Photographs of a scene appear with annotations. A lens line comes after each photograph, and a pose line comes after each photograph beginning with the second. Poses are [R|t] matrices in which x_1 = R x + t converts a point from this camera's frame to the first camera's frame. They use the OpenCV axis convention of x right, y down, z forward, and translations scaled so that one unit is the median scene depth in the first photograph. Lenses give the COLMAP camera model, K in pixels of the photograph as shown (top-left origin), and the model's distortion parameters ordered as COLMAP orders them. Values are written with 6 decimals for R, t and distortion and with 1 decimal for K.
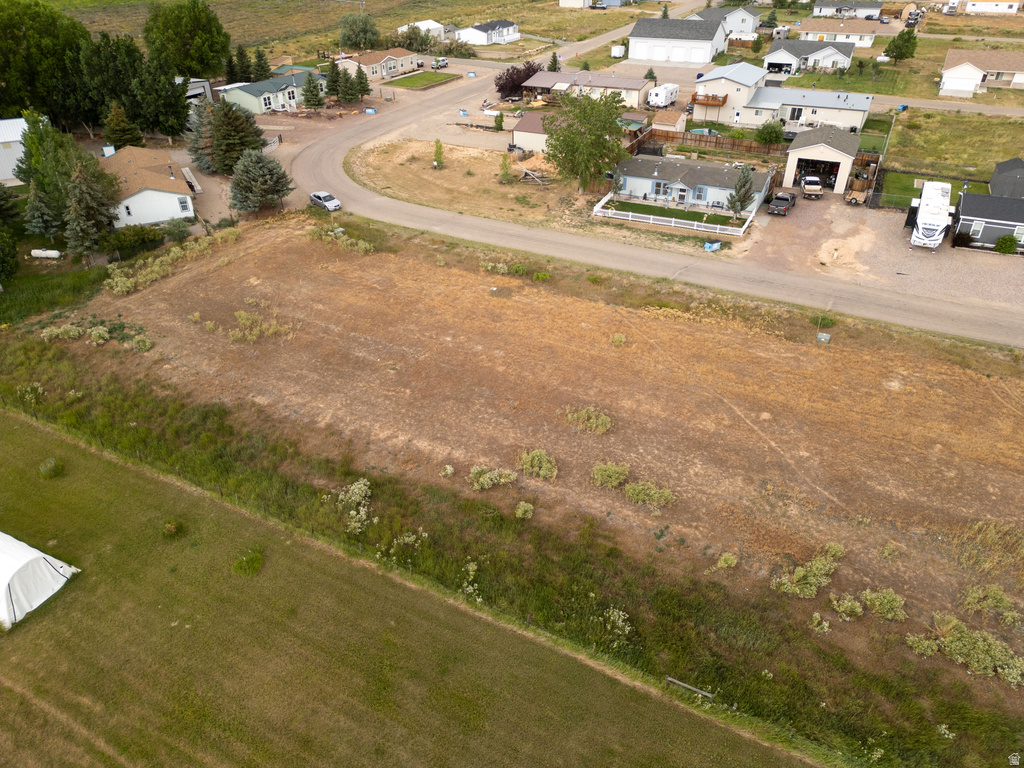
lens RADIAL K [[714.3, 0, 512.0], [0, 714.3, 384.0], [0, 0, 1]] dist [0.070256, -0.062052]
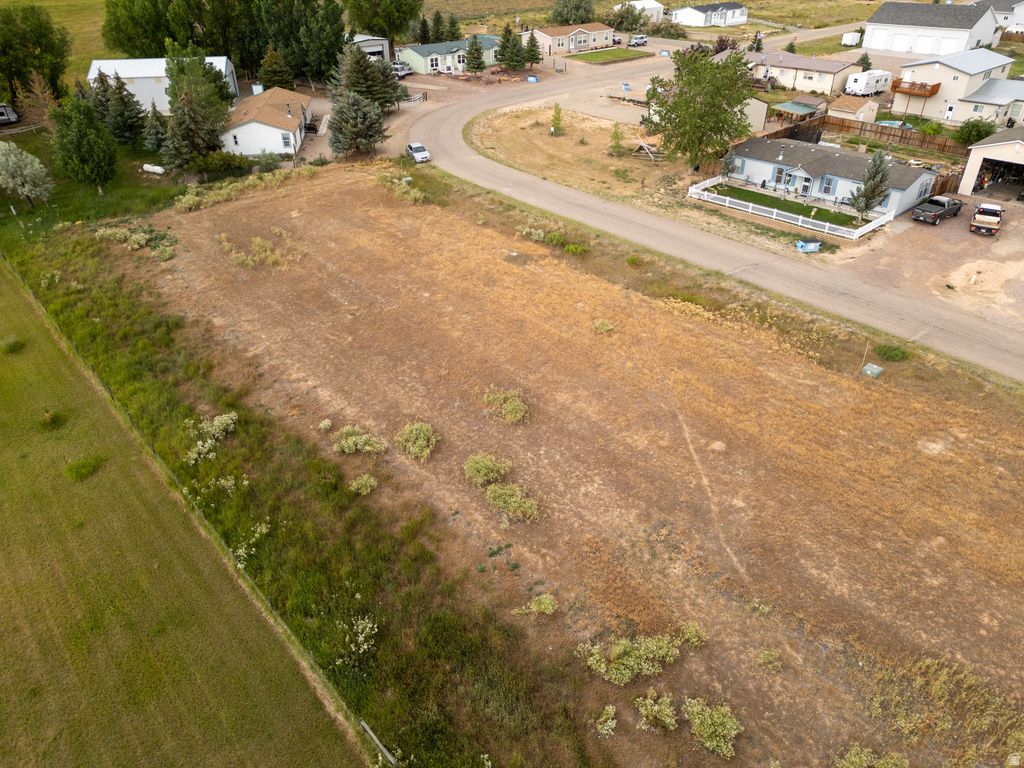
lens RADIAL K [[714.3, 0, 512.0], [0, 714.3, 384.0], [0, 0, 1]] dist [0.070256, -0.062052]
pose [[0.933851, 0.194203, -0.300345, 0.225164], [-0.195282, 0.980383, 0.026734, 0.001559], [0.299645, 0.033686, 0.953456, 0.129470]]
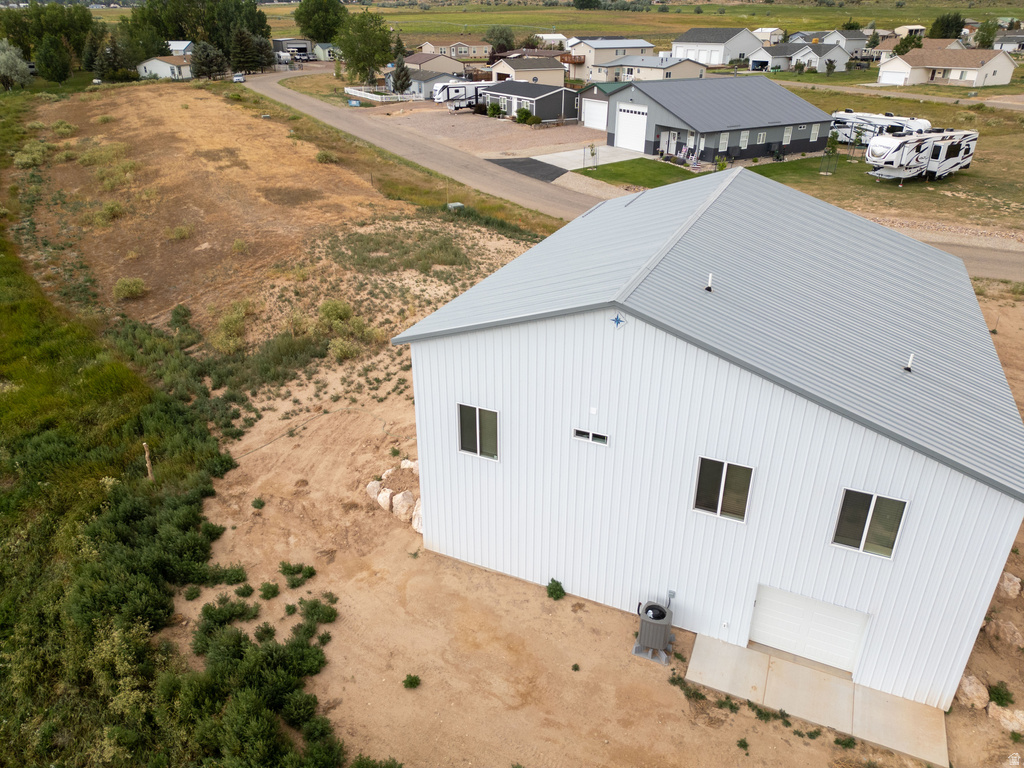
lens RADIAL K [[714.3, 0, 512.0], [0, 714.3, 384.0], [0, 0, 1]] dist [0.070256, -0.062052]
pose [[0.831472, 0.257753, -0.492157, 1.314263], [-0.306621, 0.951629, -0.019631, 0.260962], [0.463291, 0.167228, 0.870285, -0.029212]]
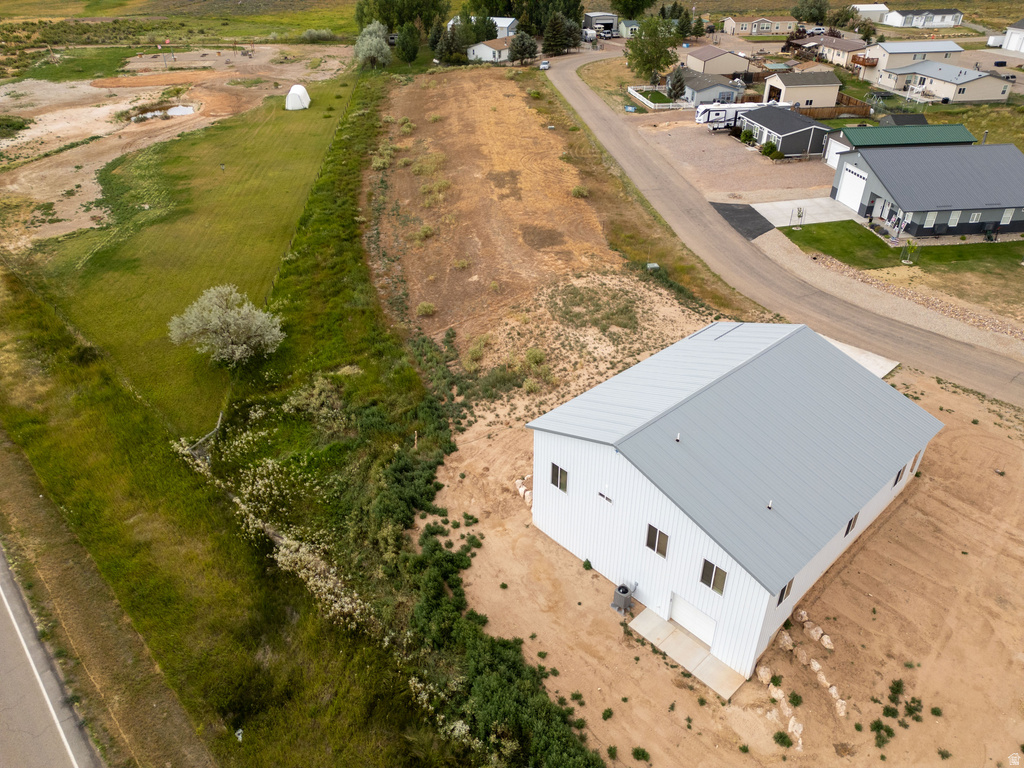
lens RADIAL K [[721.4, 0, 512.5], [0, 721.4, 366.7], [0, 0, 1]] dist [0.103443, -0.112811]
pose [[0.551560, 0.428243, -0.715814, 1.480549], [-0.451969, 0.874692, 0.175036, 0.145227], [0.701075, 0.226983, 0.675998, -0.181998]]
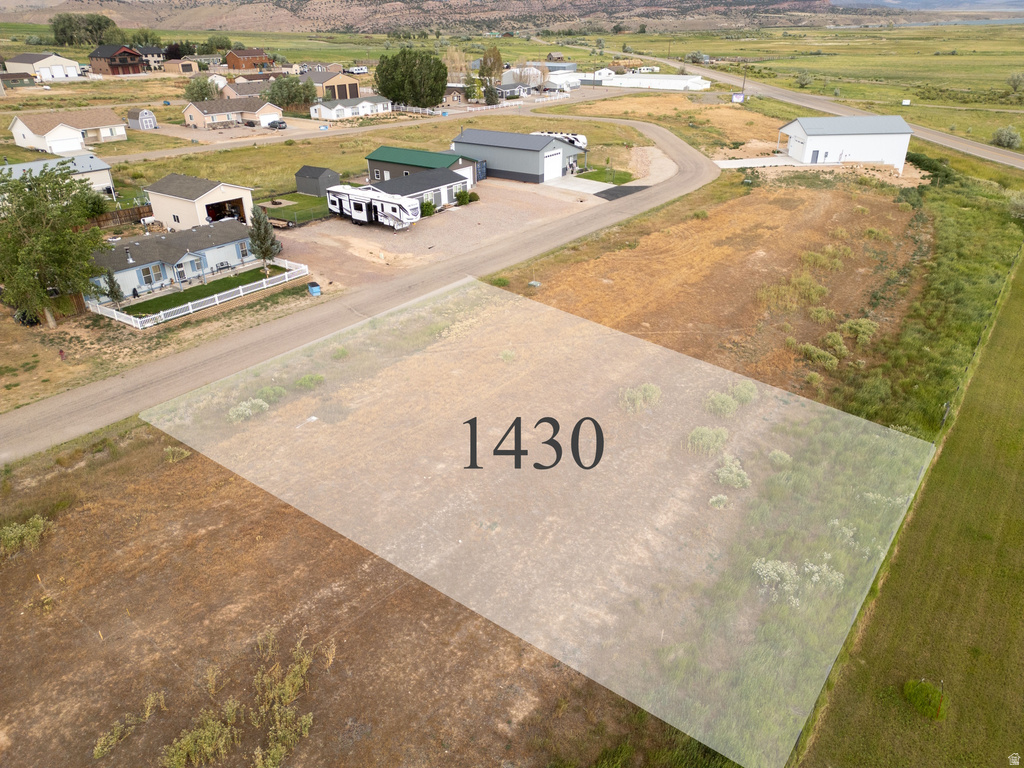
lens RADIAL K [[714.3, 0, 512.0], [0, 714.3, 384.0], [0, 0, 1]] dist [0.070256, -0.062052]
pose [[0.164703, -0.441797, 0.881866, -0.474728], [0.539408, 0.788877, 0.294469, -0.213231], [-0.825780, 0.427185, 0.368239, 0.487631]]
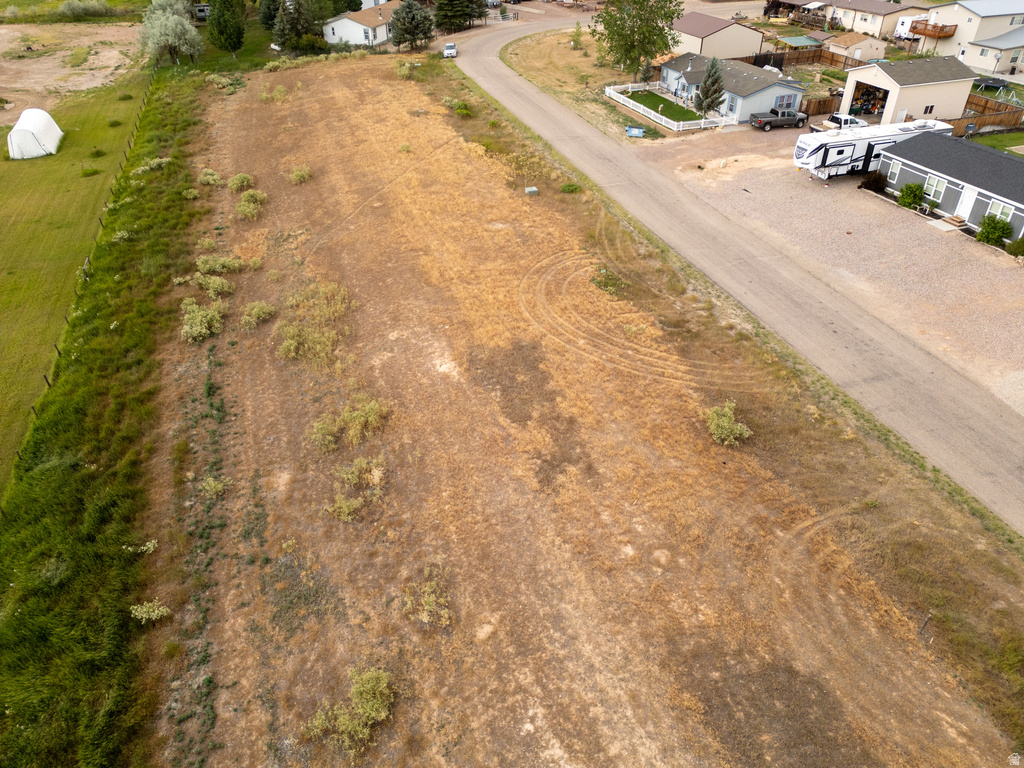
lens RADIAL K [[719.3, 0, 512.0], [0, 719.3, 384.0], [0, 0, 1]] dist [0.034297, -0.008625]
pose [[0.711732, 0.402031, -0.576028, 0.807522], [-0.377763, 0.910413, 0.168652, 0.018217], [0.592227, 0.097567, 0.799842, 0.132599]]
